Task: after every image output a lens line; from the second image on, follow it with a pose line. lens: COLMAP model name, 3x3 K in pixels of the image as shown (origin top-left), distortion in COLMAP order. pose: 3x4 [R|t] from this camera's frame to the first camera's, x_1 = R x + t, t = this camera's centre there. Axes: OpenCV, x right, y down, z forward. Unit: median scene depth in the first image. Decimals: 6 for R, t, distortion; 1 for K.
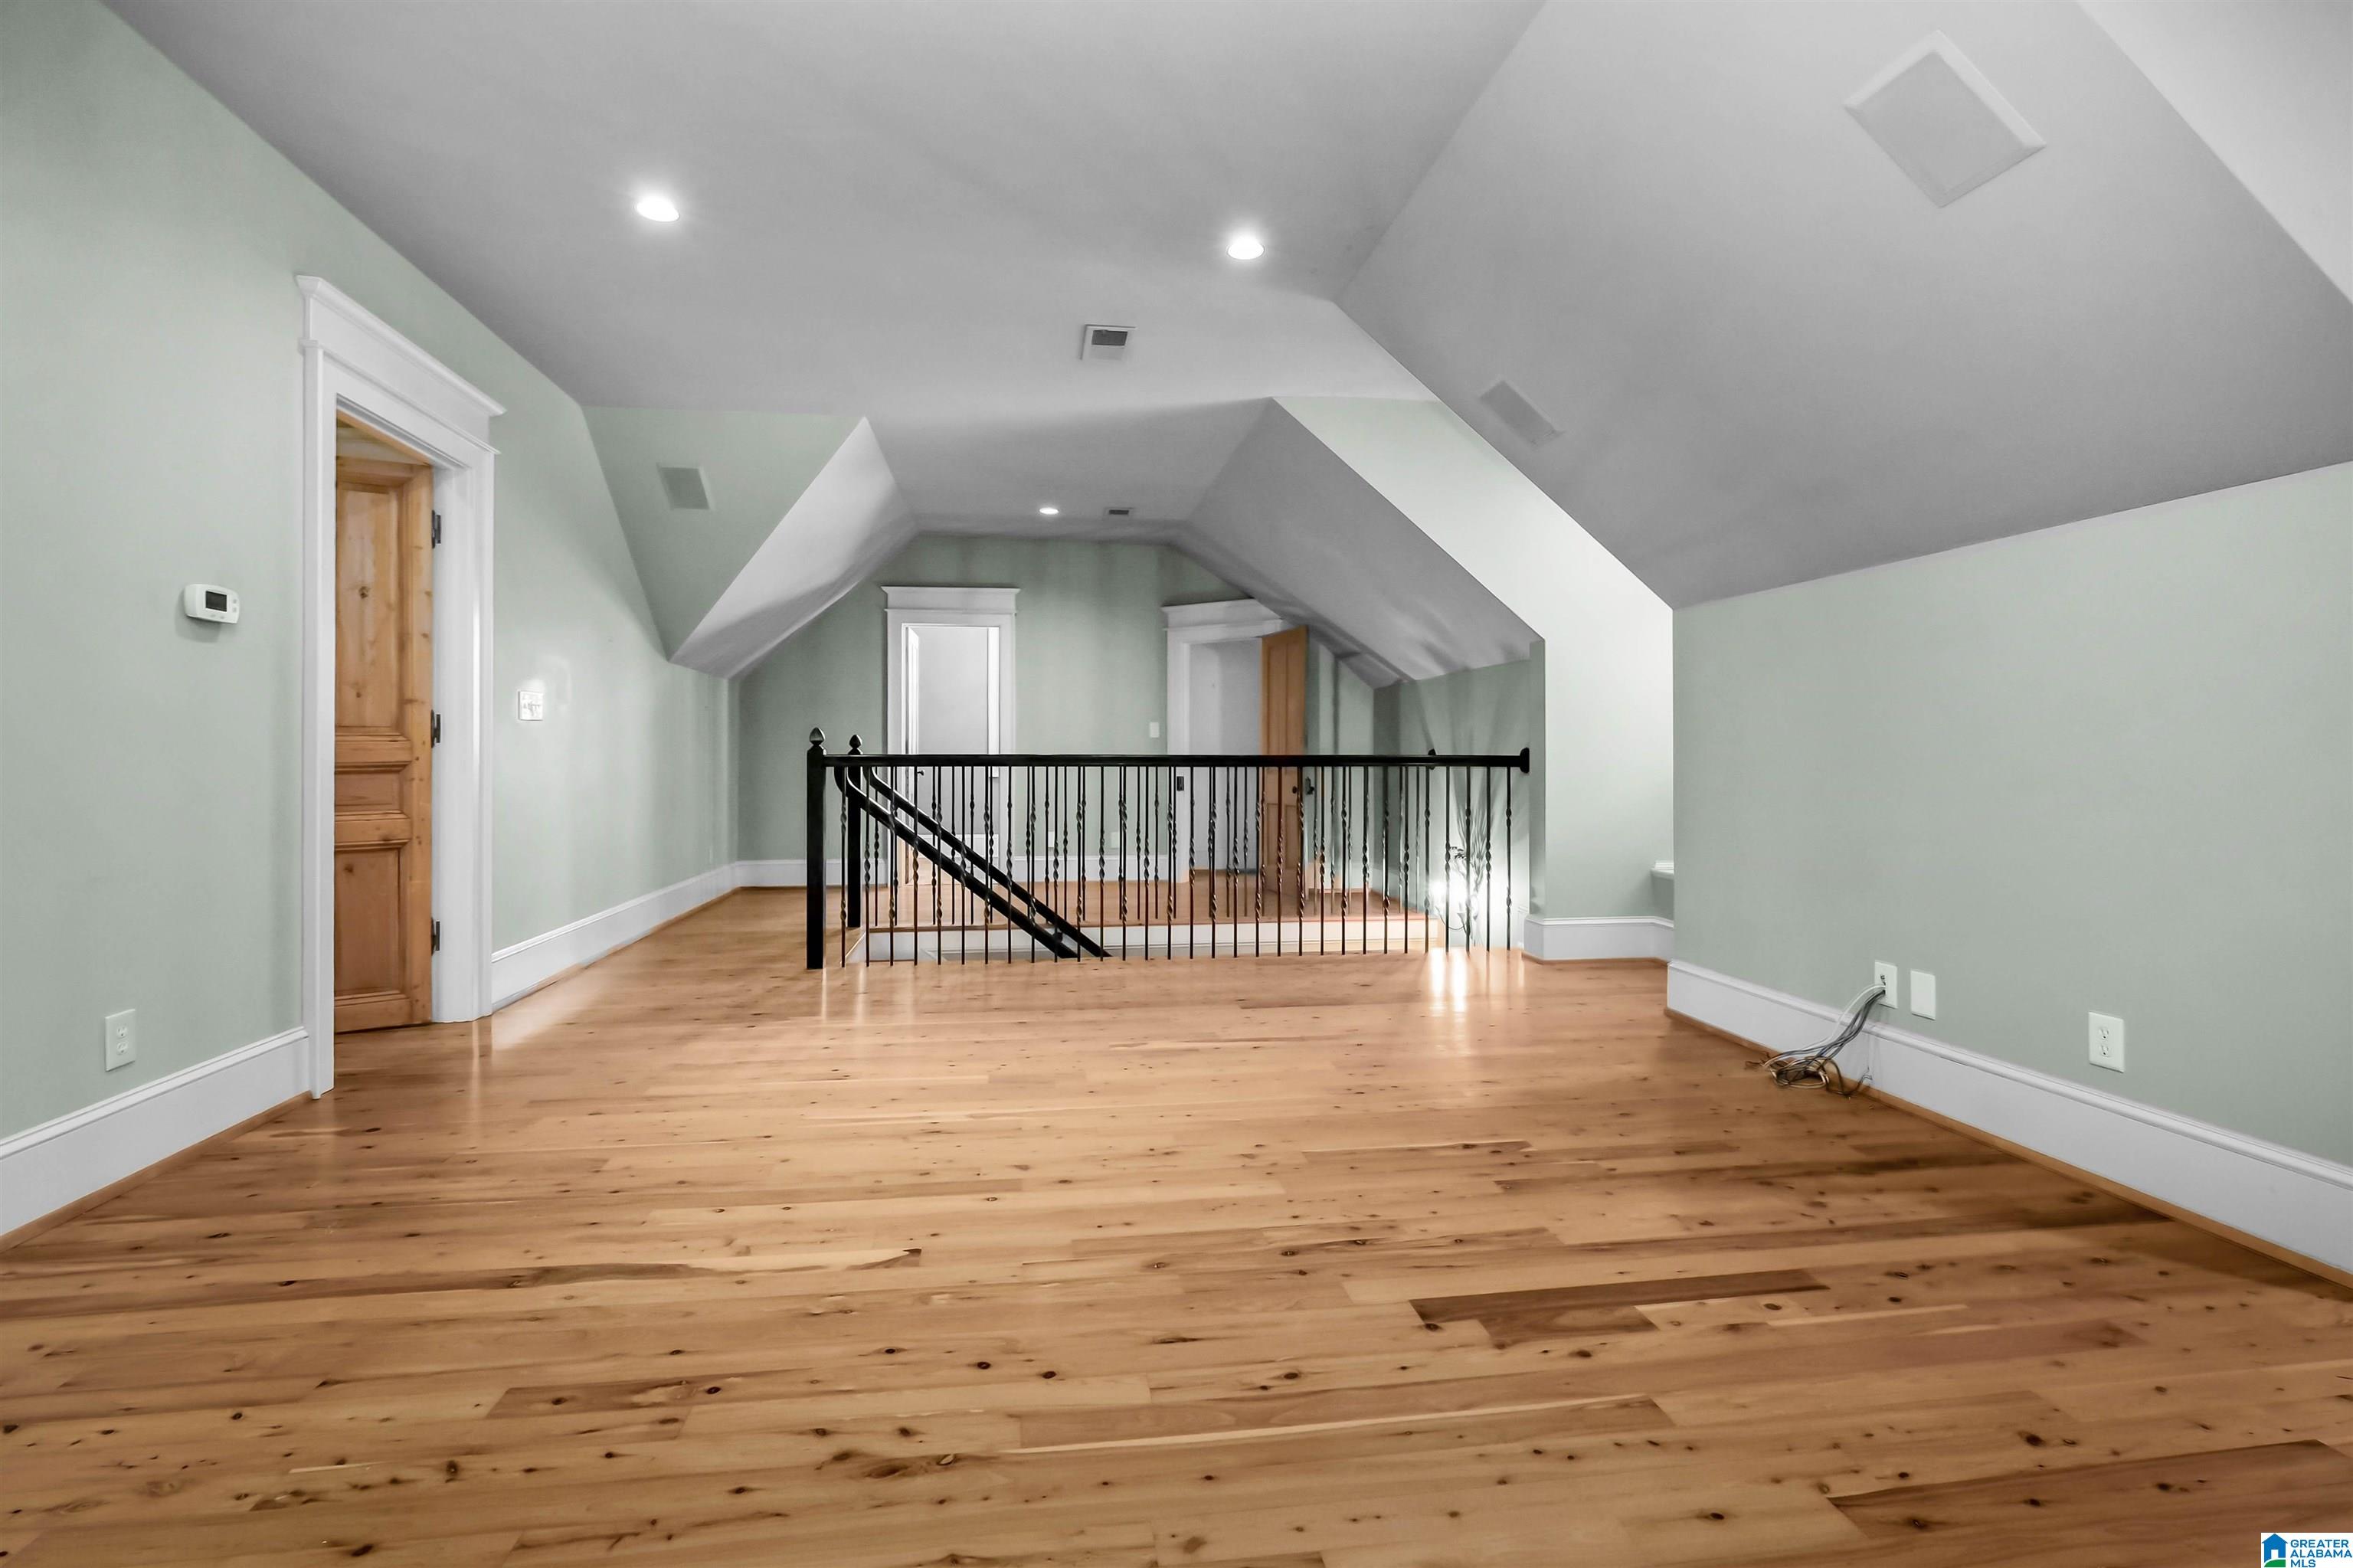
lens RADIAL K [[1032.9, 0, 1163.2], [0, 1032.9, 767.7], [0, 0, 1]] dist [0.001153, 0.000397]
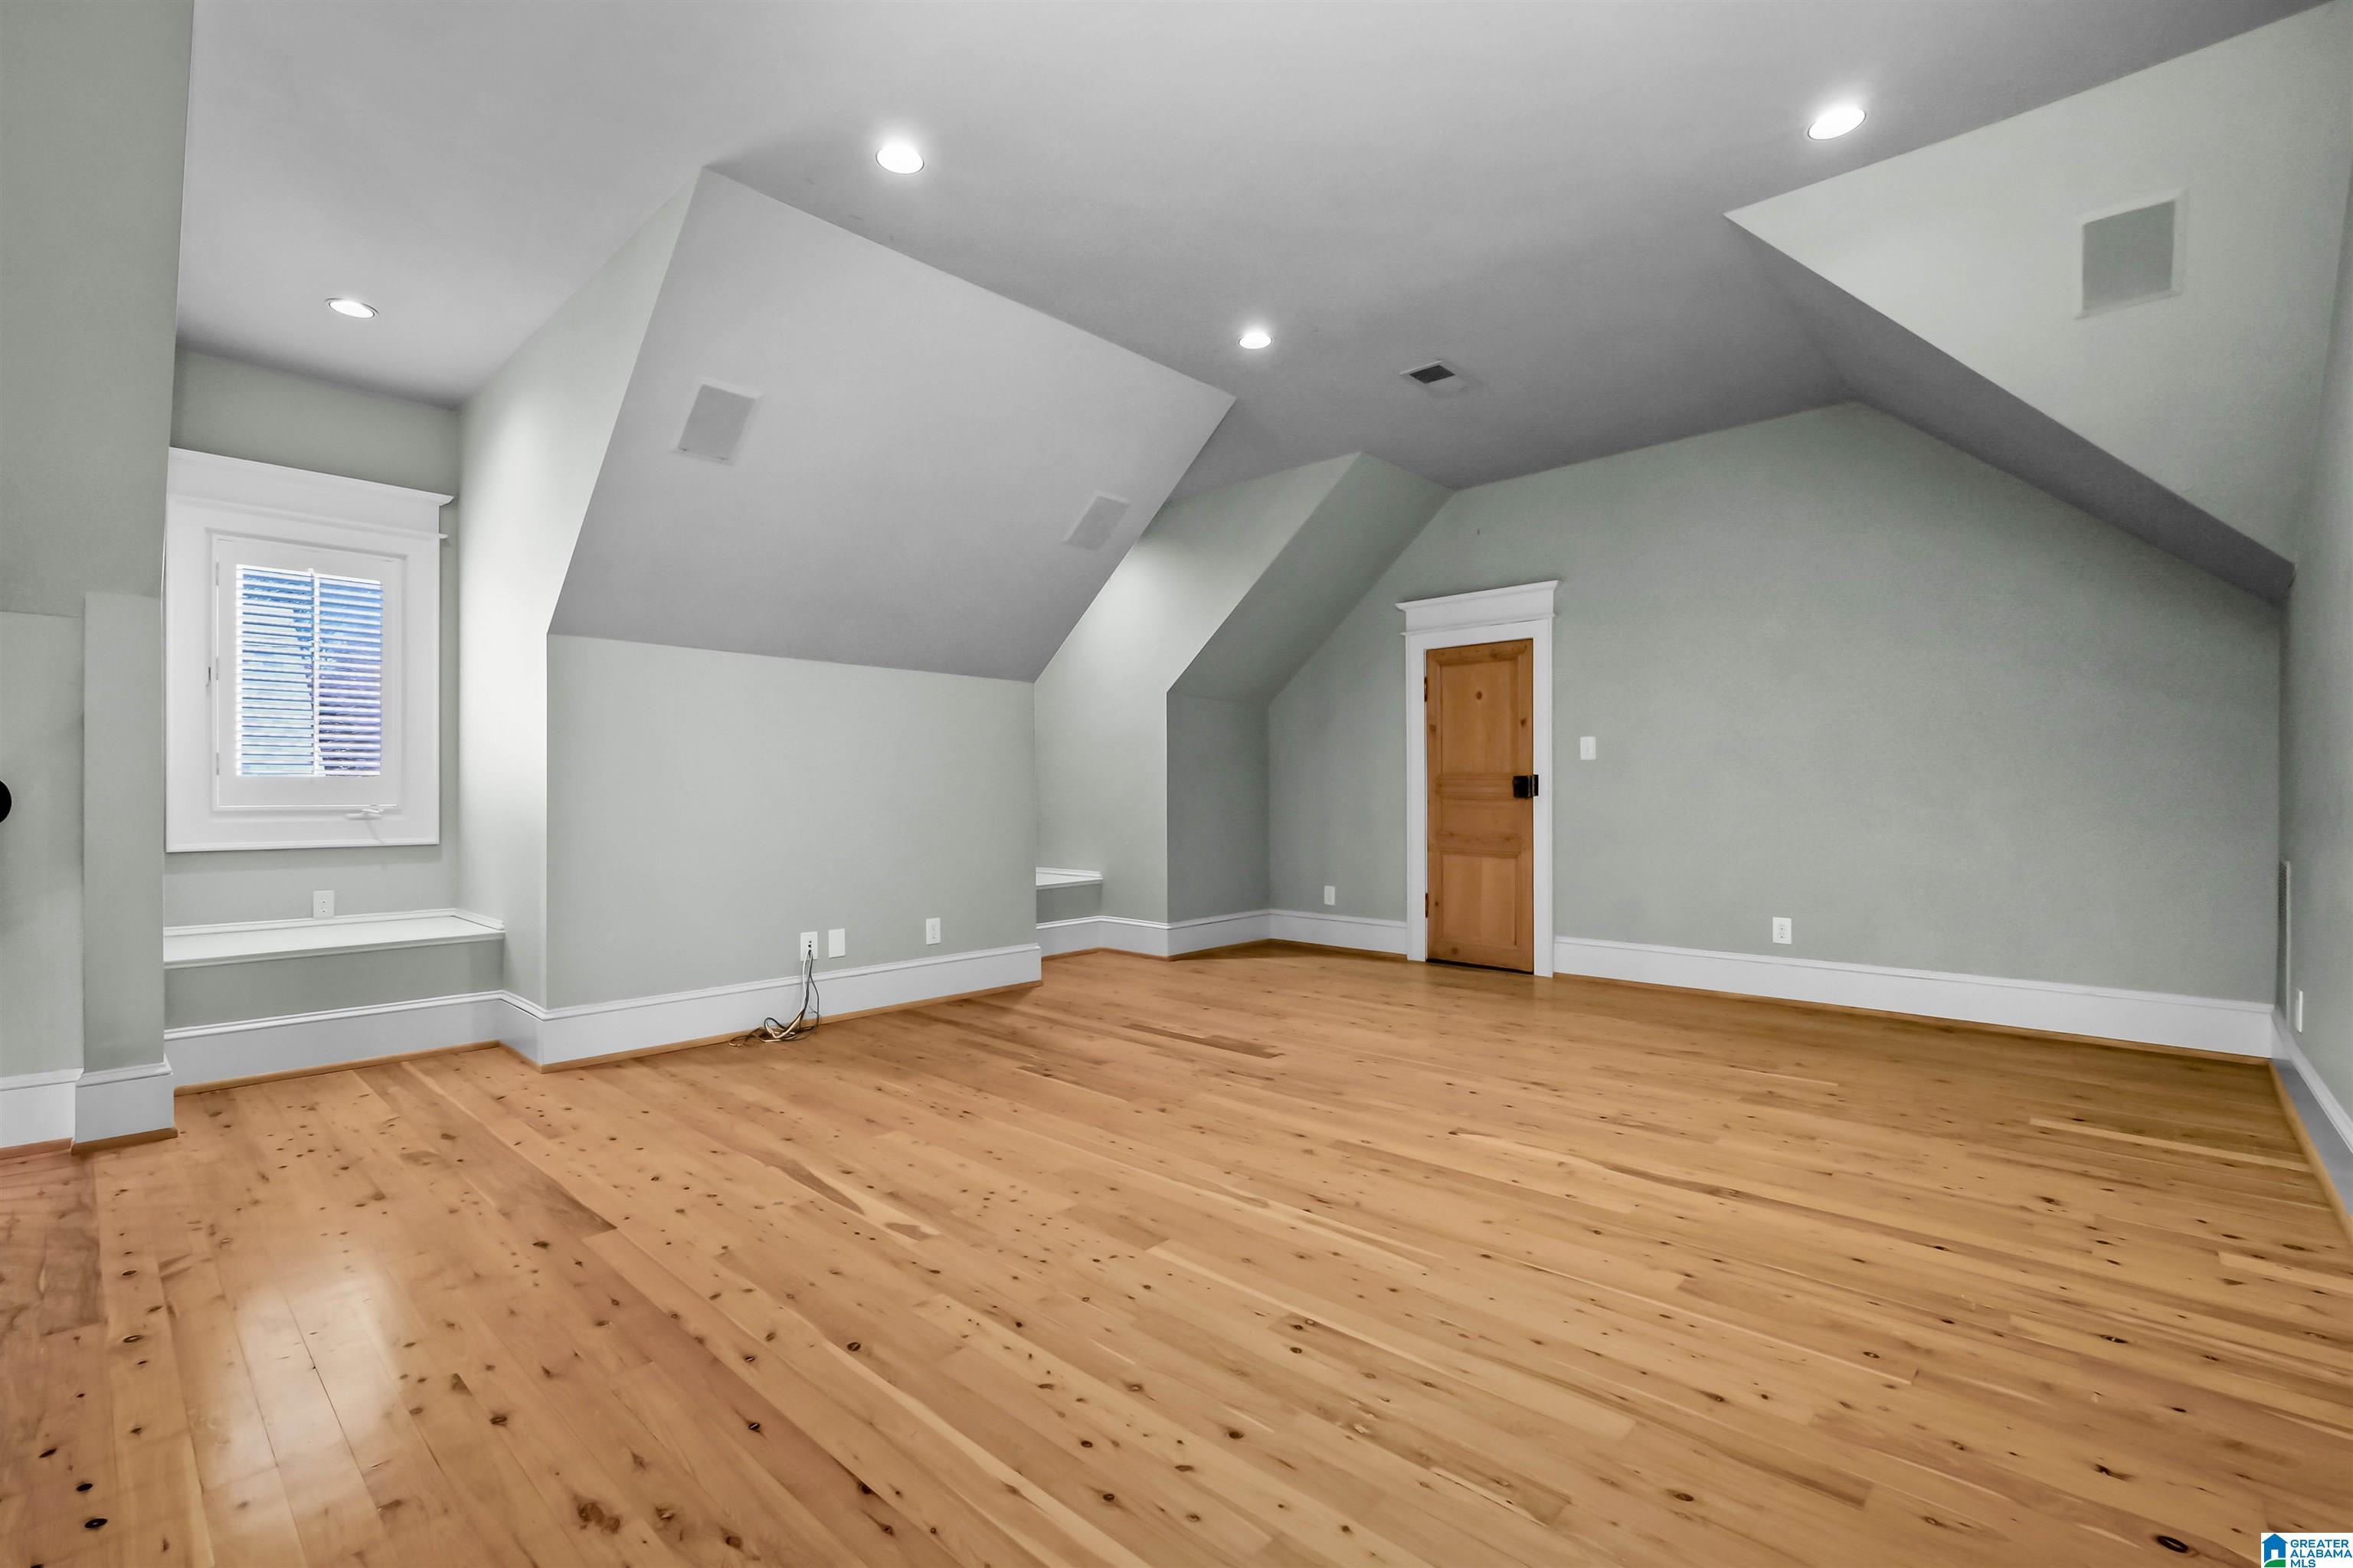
lens RADIAL K [[1032.9, 0, 1170.5], [0, 1032.9, 791.7], [0, 0, 1]] dist [0.001153, 0.000397]
pose [[-0.624537, 0.001910, 0.780993, -1.042984], [0.010156, 0.999932, 0.005676, -0.019156], [-0.780929, 0.011477, -0.624514, 2.048874]]
